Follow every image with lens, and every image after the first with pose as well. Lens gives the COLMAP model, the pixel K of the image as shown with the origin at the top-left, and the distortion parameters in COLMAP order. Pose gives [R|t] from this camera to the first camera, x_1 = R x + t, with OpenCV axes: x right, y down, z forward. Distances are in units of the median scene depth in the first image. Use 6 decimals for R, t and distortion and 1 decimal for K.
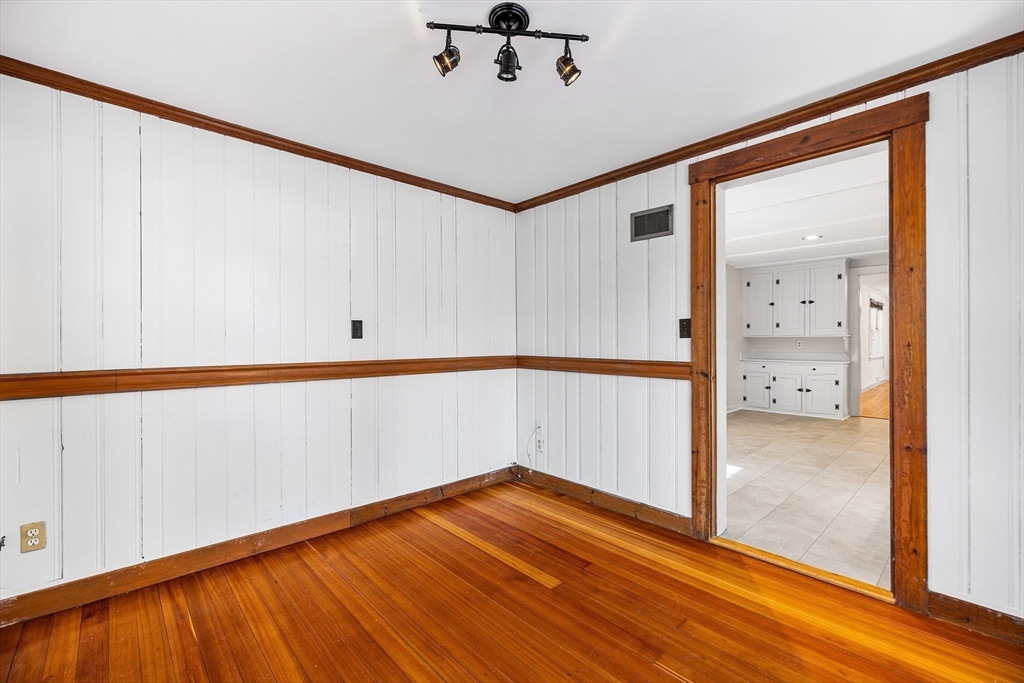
lens RADIAL K [[429.0, 0, 510.8], [0, 429.0, 343.1], [0, 0, 1]] dist [-0.001825, -0.000580]
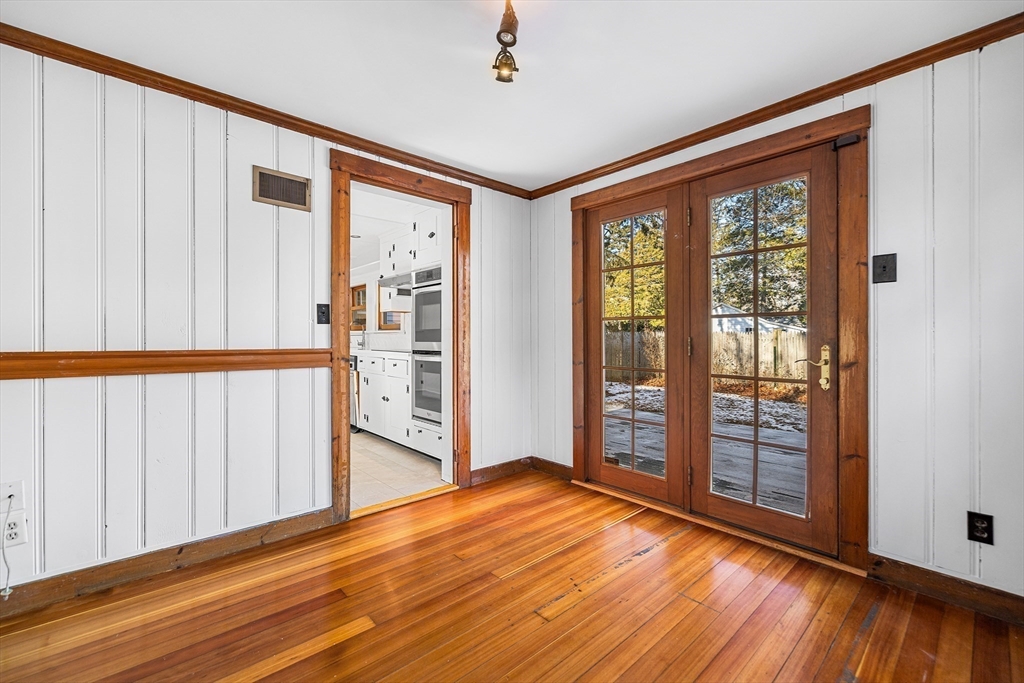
lens RADIAL K [[429.0, 0, 511.3], [0, 429.0, 337.5], [0, 0, 1]] dist [-0.001825, -0.000580]
pose [[0.021049, -0.000901, 0.999778, -0.562394], [0.001511, 0.999998, 0.000870, 0.018789], [-0.999777, 0.001492, 0.021050, 0.568181]]
